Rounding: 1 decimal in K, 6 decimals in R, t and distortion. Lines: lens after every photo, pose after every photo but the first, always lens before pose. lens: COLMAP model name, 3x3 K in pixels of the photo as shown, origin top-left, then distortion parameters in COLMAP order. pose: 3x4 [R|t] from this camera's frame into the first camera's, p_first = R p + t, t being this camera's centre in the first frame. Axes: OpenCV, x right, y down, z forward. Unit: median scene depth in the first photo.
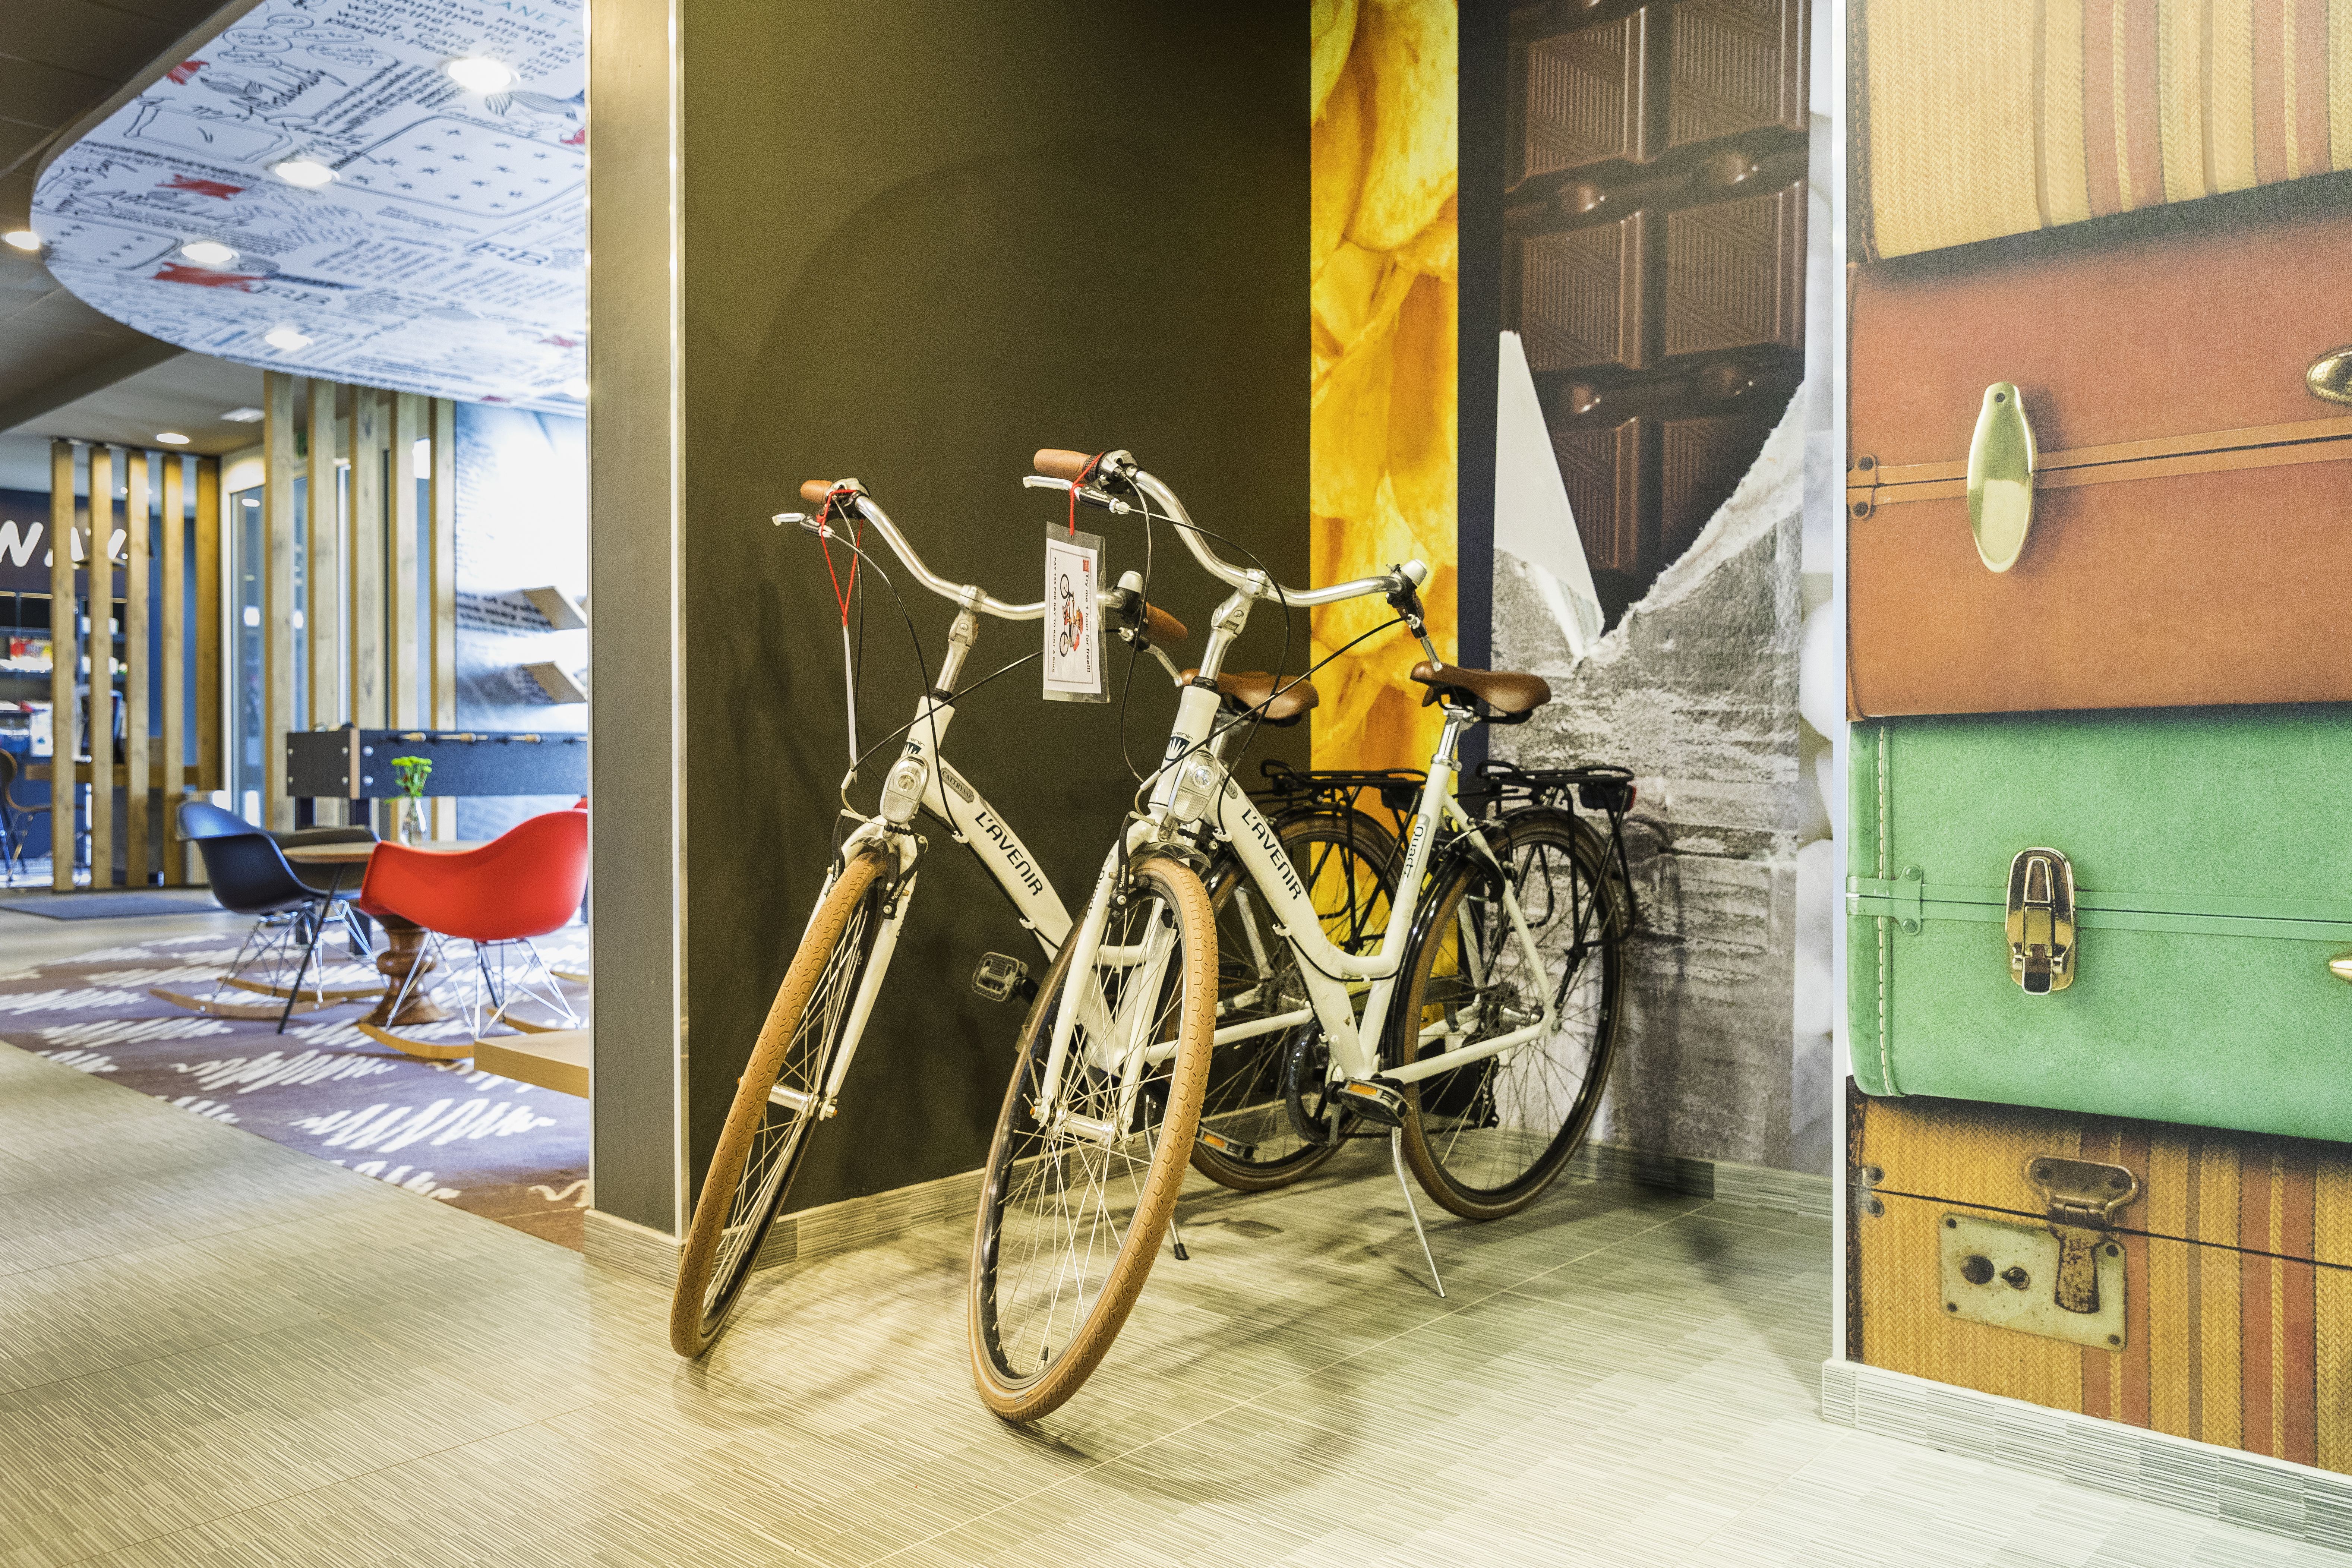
lens RADIAL K [[1800.9, 0, 1175.8], [0, 1800.9, 775.5], [0, 0, 1]] dist [0.000191, 0.001186]
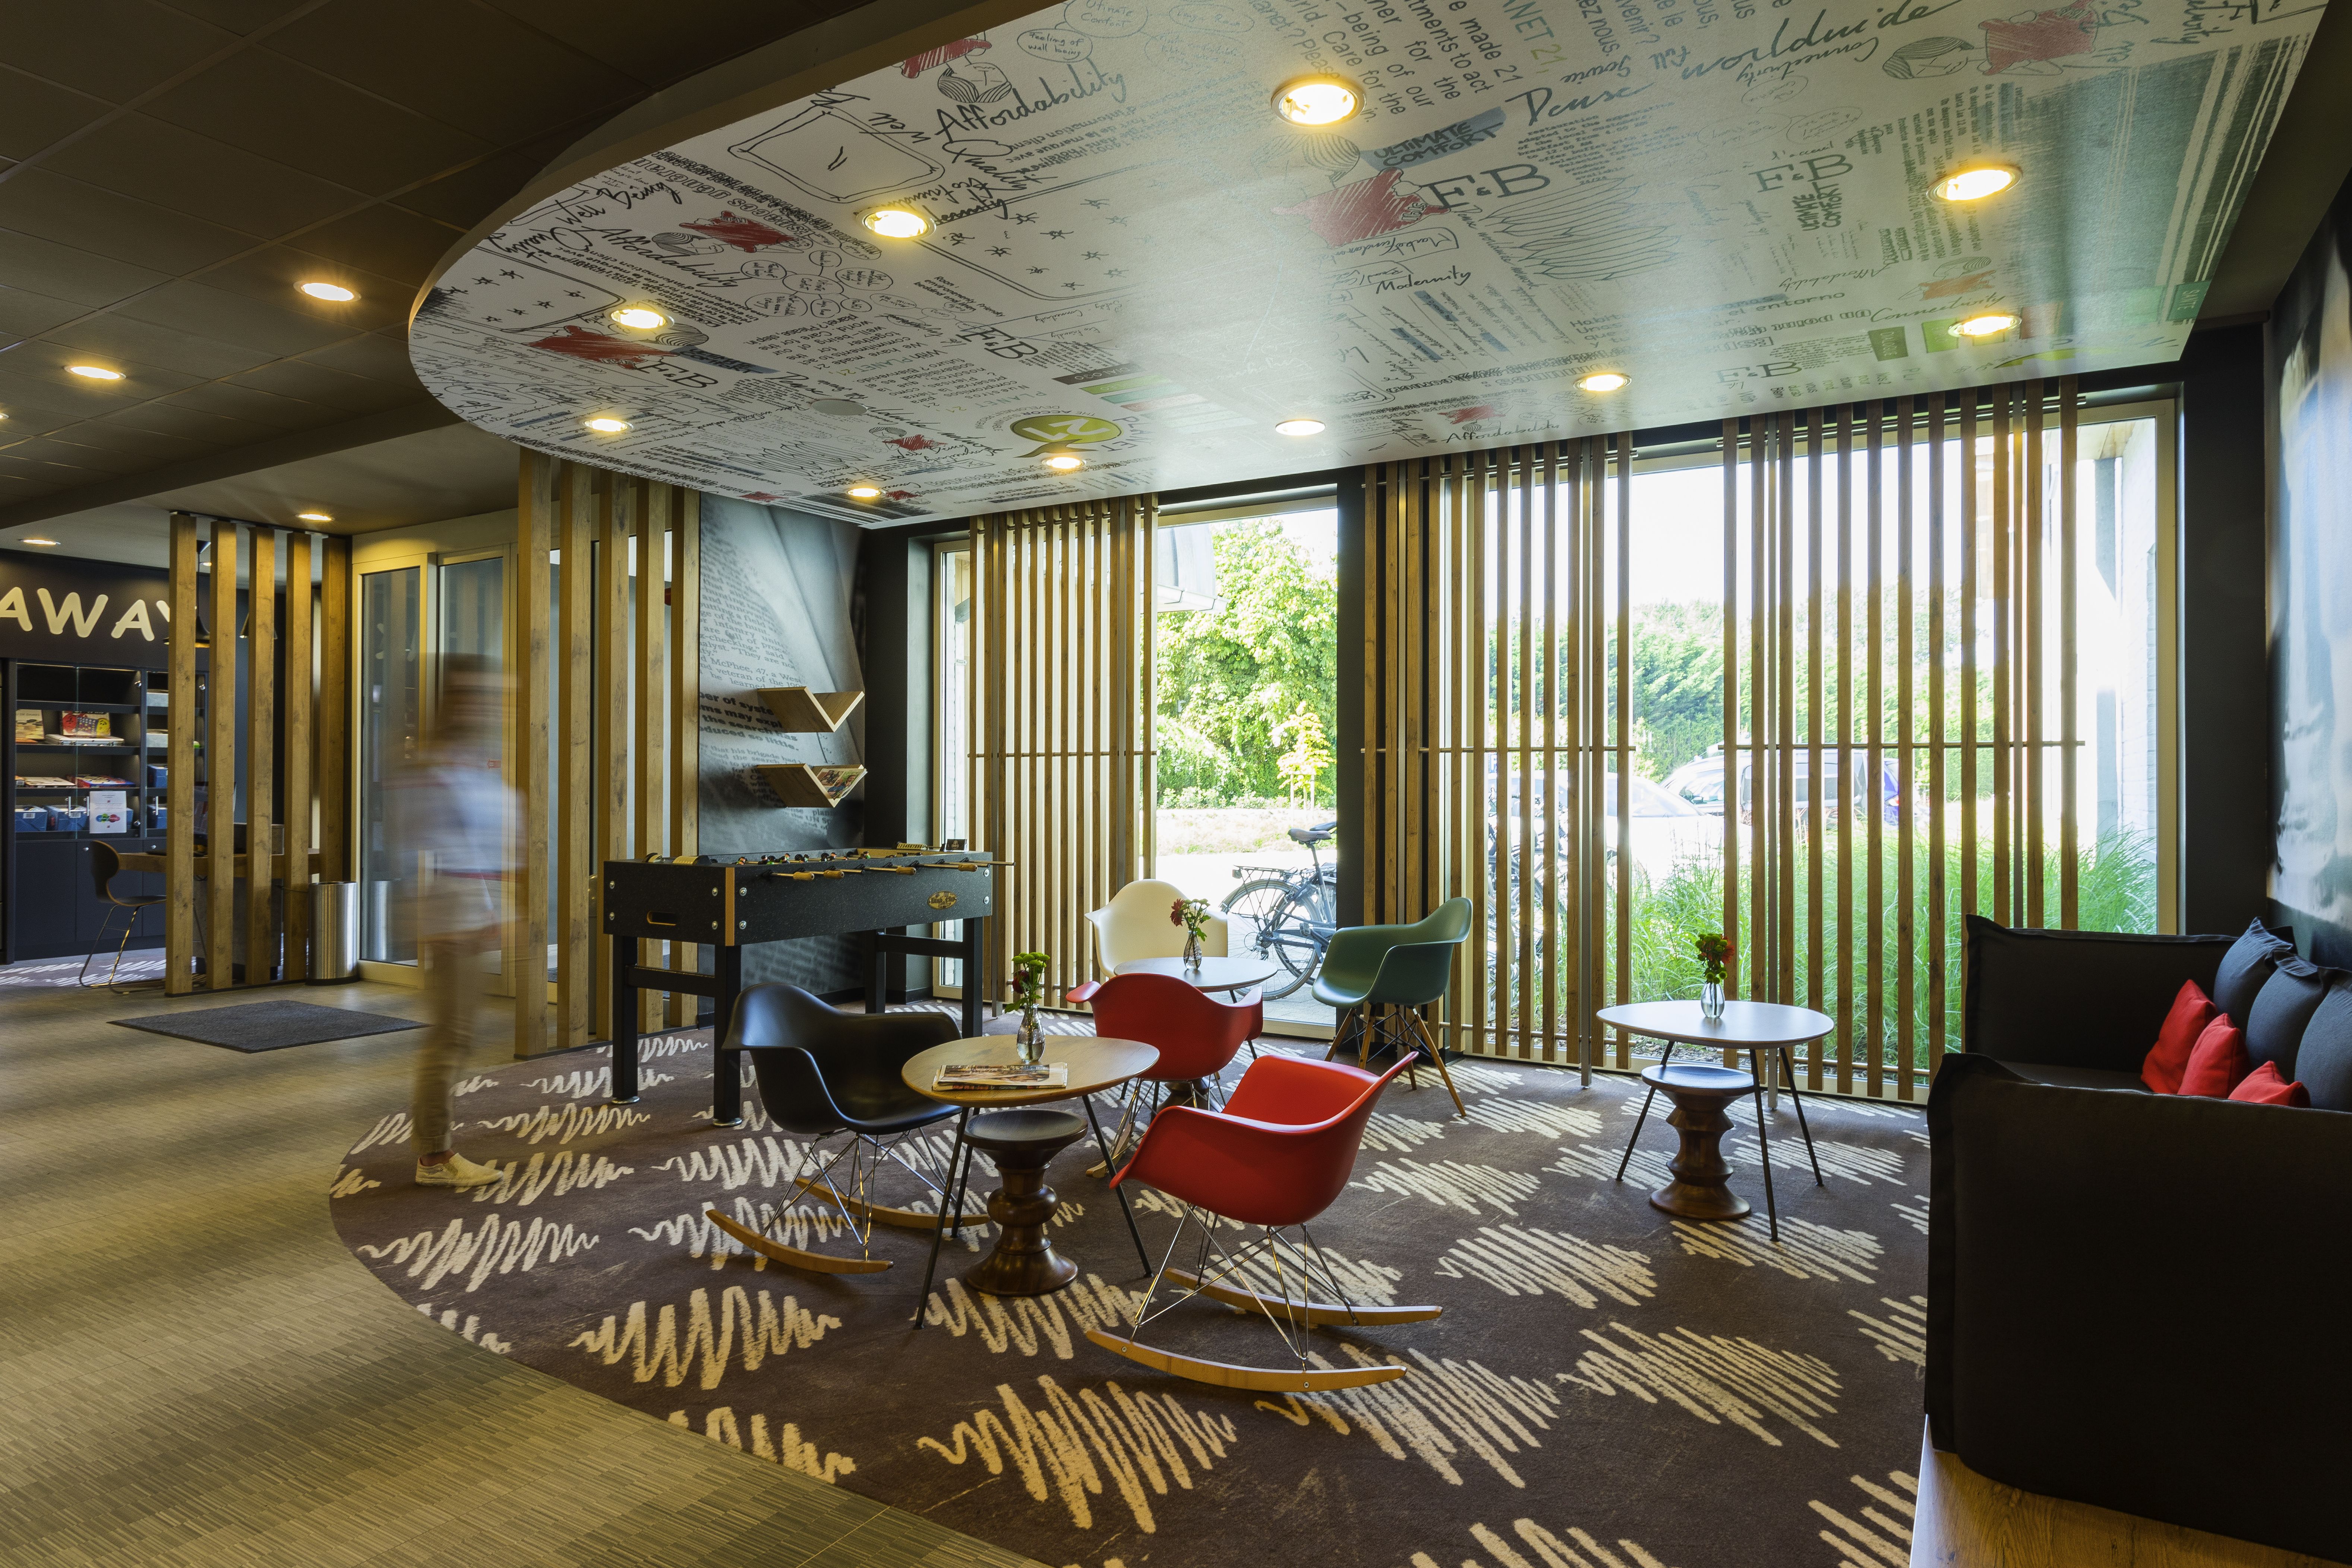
lens RADIAL K [[1365.3, 0, 1175.2], [0, 1365.3, 785.8], [0, 0, 1]] dist [0.001984, 0.001338]
pose [[0.980455, 0.002544, 0.196729, -0.292241], [-0.002115, 0.999995, -0.002390, -0.050895], [-0.196734, 0.001928, 0.980455, 0.231807]]
